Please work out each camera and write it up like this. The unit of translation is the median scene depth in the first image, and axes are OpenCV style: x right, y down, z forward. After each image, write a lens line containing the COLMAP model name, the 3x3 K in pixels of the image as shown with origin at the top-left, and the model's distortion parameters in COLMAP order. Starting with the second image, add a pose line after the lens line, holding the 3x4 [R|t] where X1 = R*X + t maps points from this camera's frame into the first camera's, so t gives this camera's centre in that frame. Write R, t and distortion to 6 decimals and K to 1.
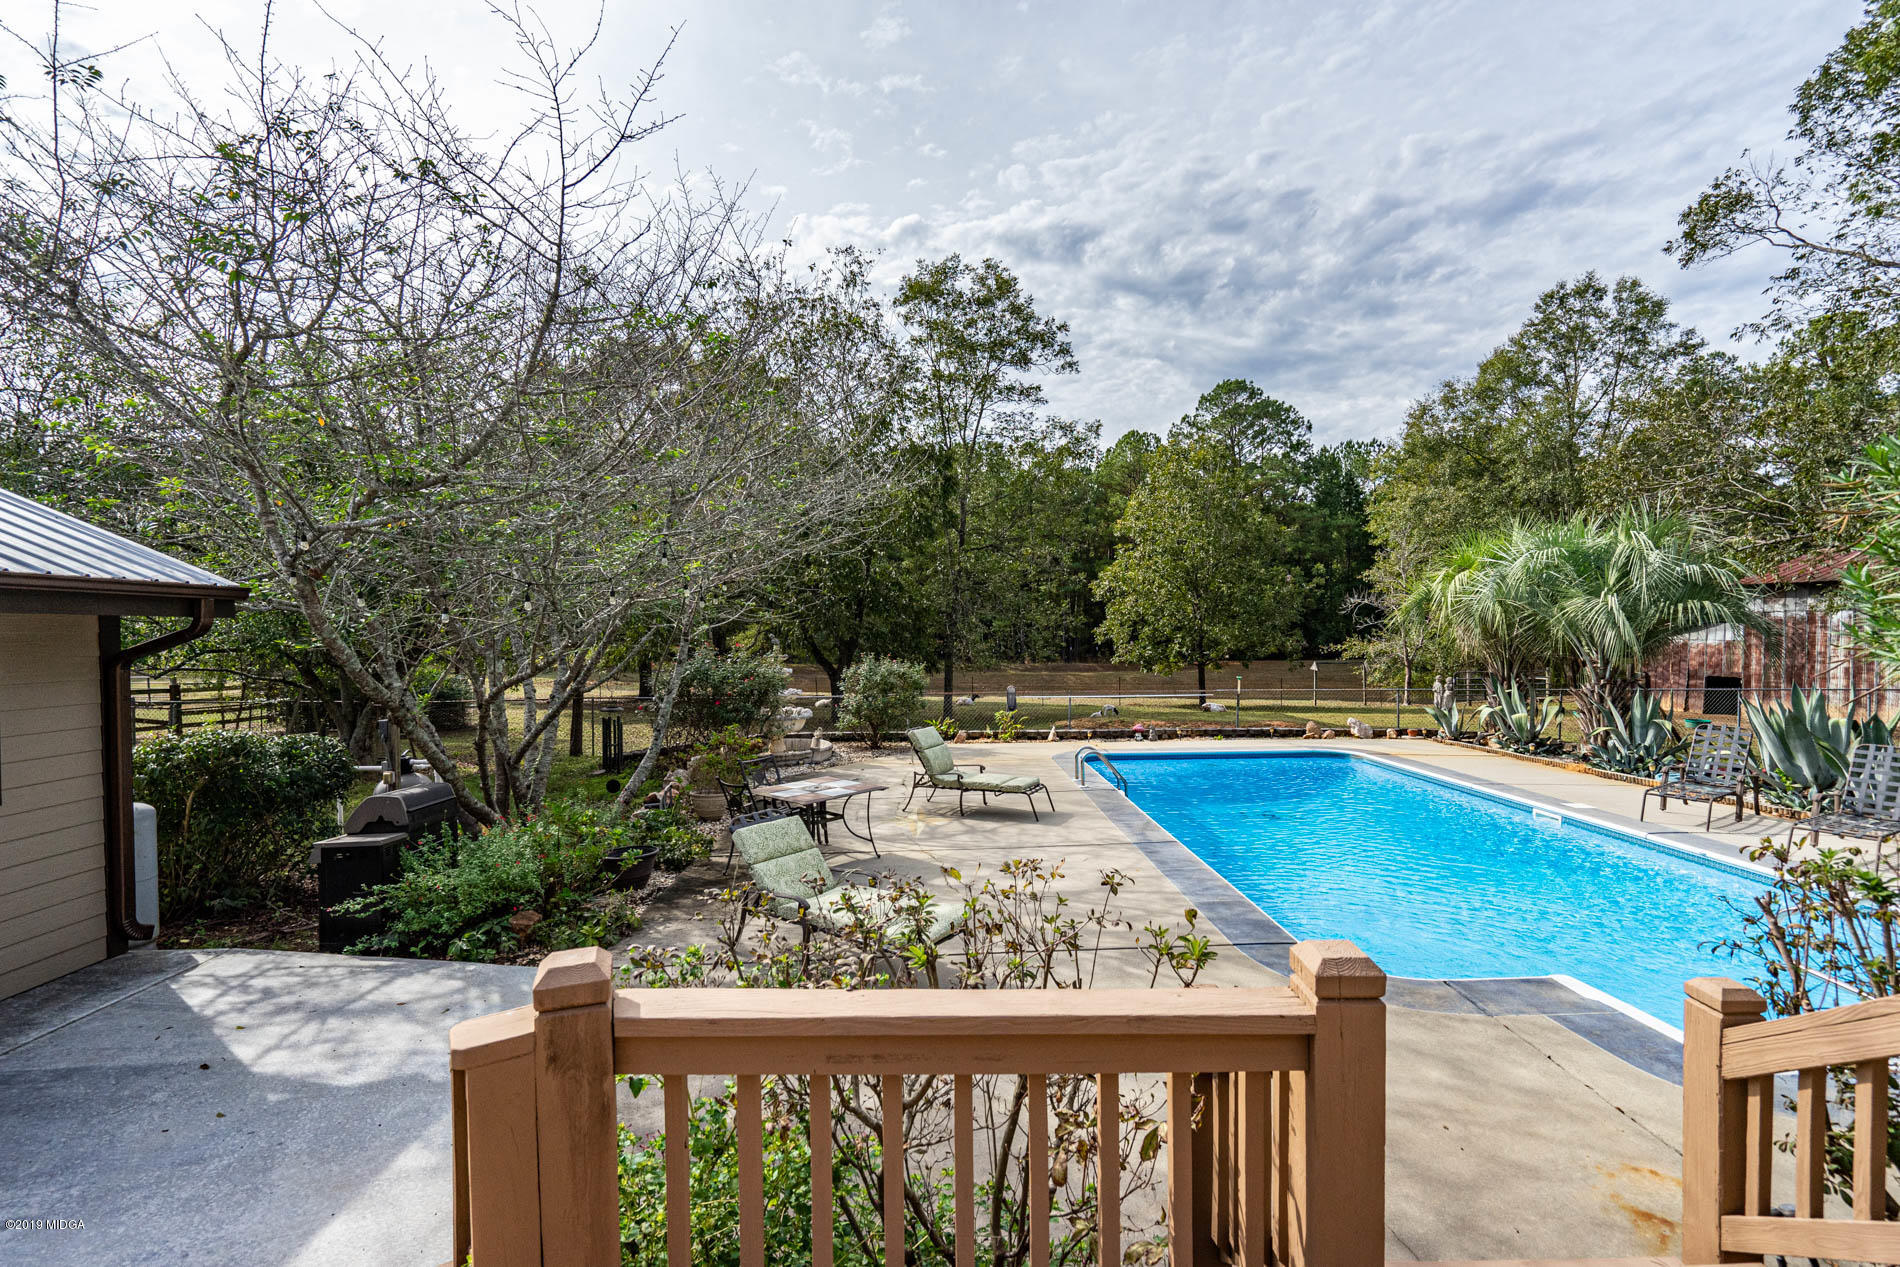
lens RADIAL K [[862.0, 0, 955.7], [0, 862.0, 643.3], [0, 0, 1]] dist [-0.004768, 0.001742]
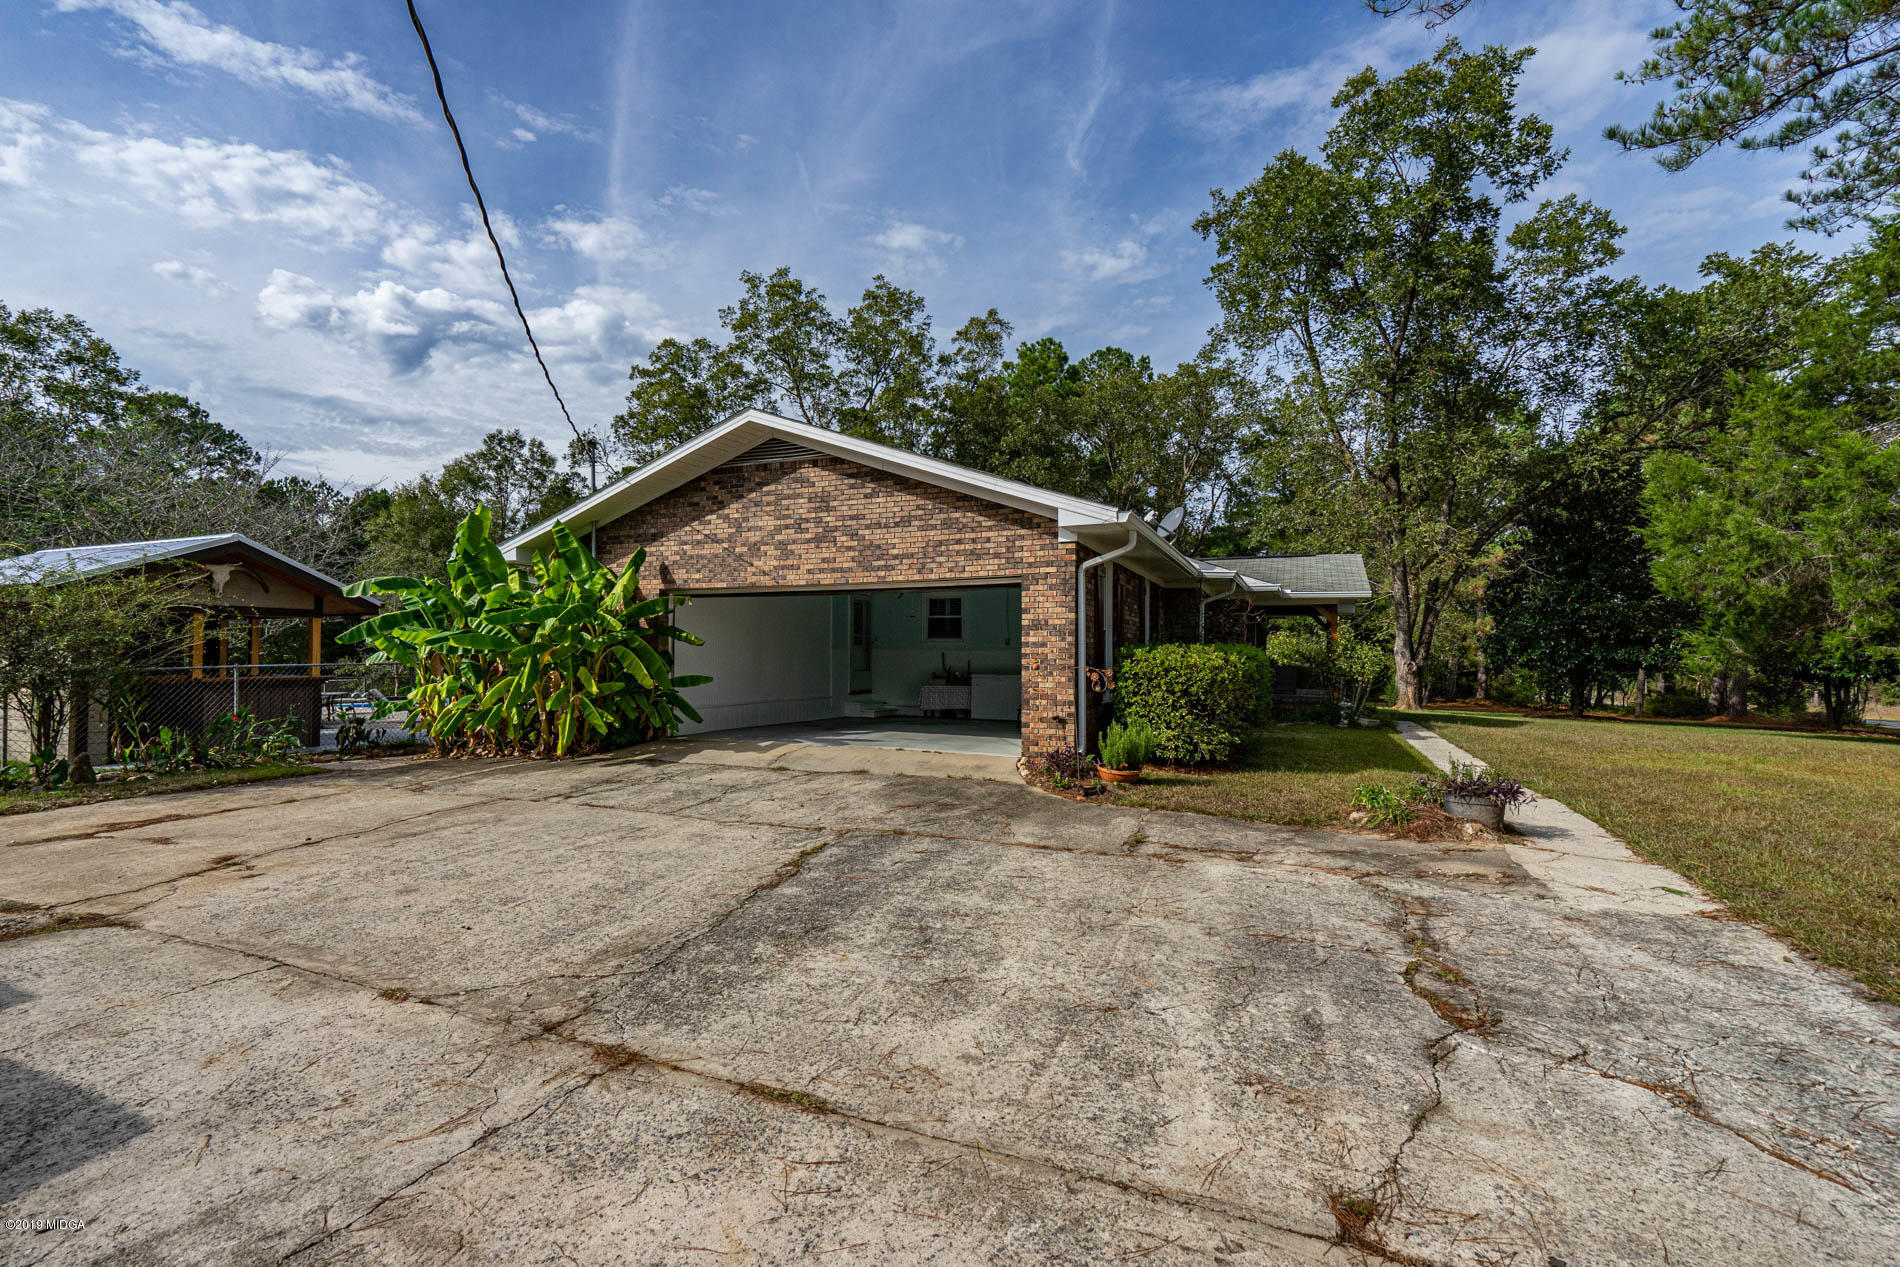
lens RADIAL K [[862.0, 0, 947.4], [0, 862.0, 638.0], [0, 0, 1]] dist [-0.004768, 0.001742]
pose [[0.418441, 0.032201, 0.907673, -0.349531], [0.006213, 0.999246, -0.038314, 0.020374], [-0.908223, 0.021671, 0.417926, -0.369020]]
